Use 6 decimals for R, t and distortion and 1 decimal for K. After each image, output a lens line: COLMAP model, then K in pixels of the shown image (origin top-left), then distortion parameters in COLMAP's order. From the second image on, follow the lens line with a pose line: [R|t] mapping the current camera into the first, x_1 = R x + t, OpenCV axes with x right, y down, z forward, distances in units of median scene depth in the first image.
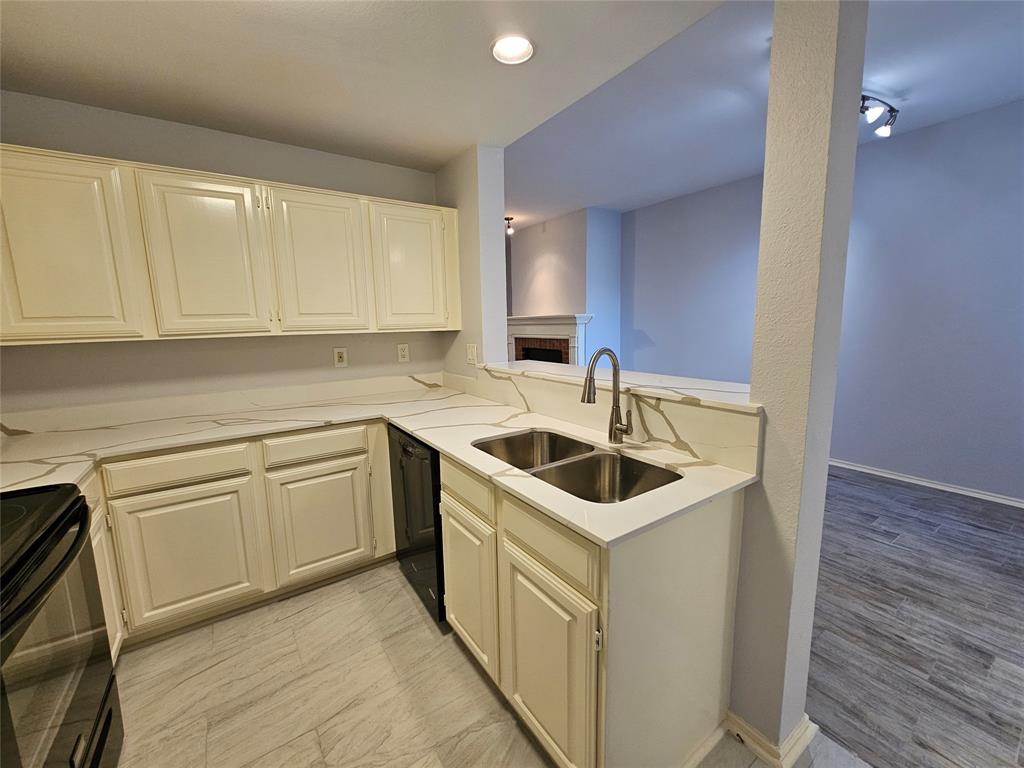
lens RADIAL K [[416.8, 0, 517.5], [0, 416.8, 381.5], [0, 0, 1]] dist [-0.000815, 0.000947]
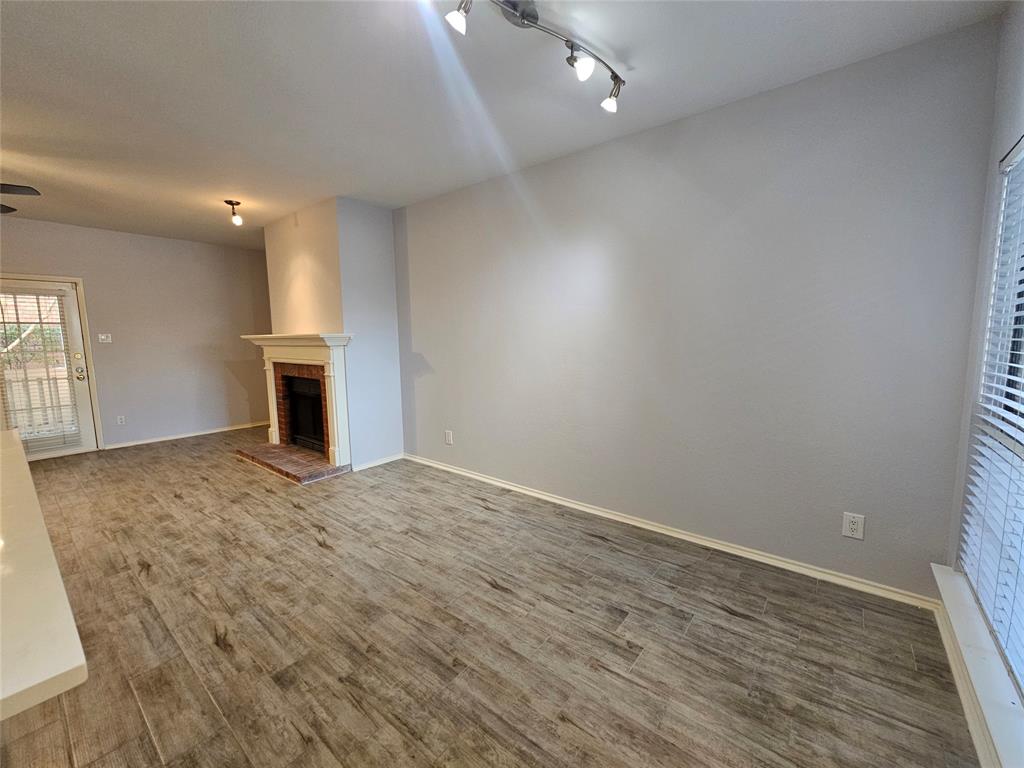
lens RADIAL K [[416.8, 0, 517.5], [0, 416.8, 381.5], [0, 0, 1]] dist [-0.000815, 0.000947]
pose [[0.956011, -0.024302, 0.292323, 0.500045], [0.034561, 0.998953, -0.029982, -0.078331], [-0.291288, 0.038766, 0.955850, 0.349879]]
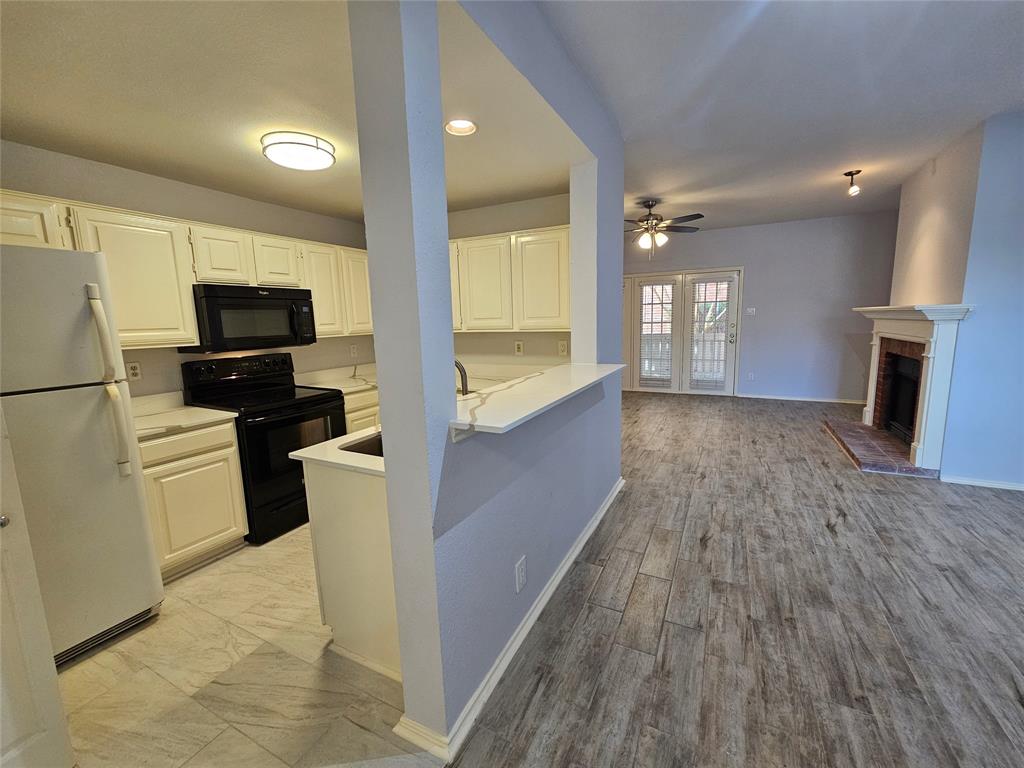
lens RADIAL K [[418.0, 0, 517.6], [0, 418.0, 381.5], [0, 0, 1]] dist [-0.002008, 0.001090]
pose [[0.479255, 0.139176, -0.866570, 0.804518], [-0.108452, 0.989171, 0.098887, -0.086756], [0.870949, 0.046589, 0.489159, 0.326823]]
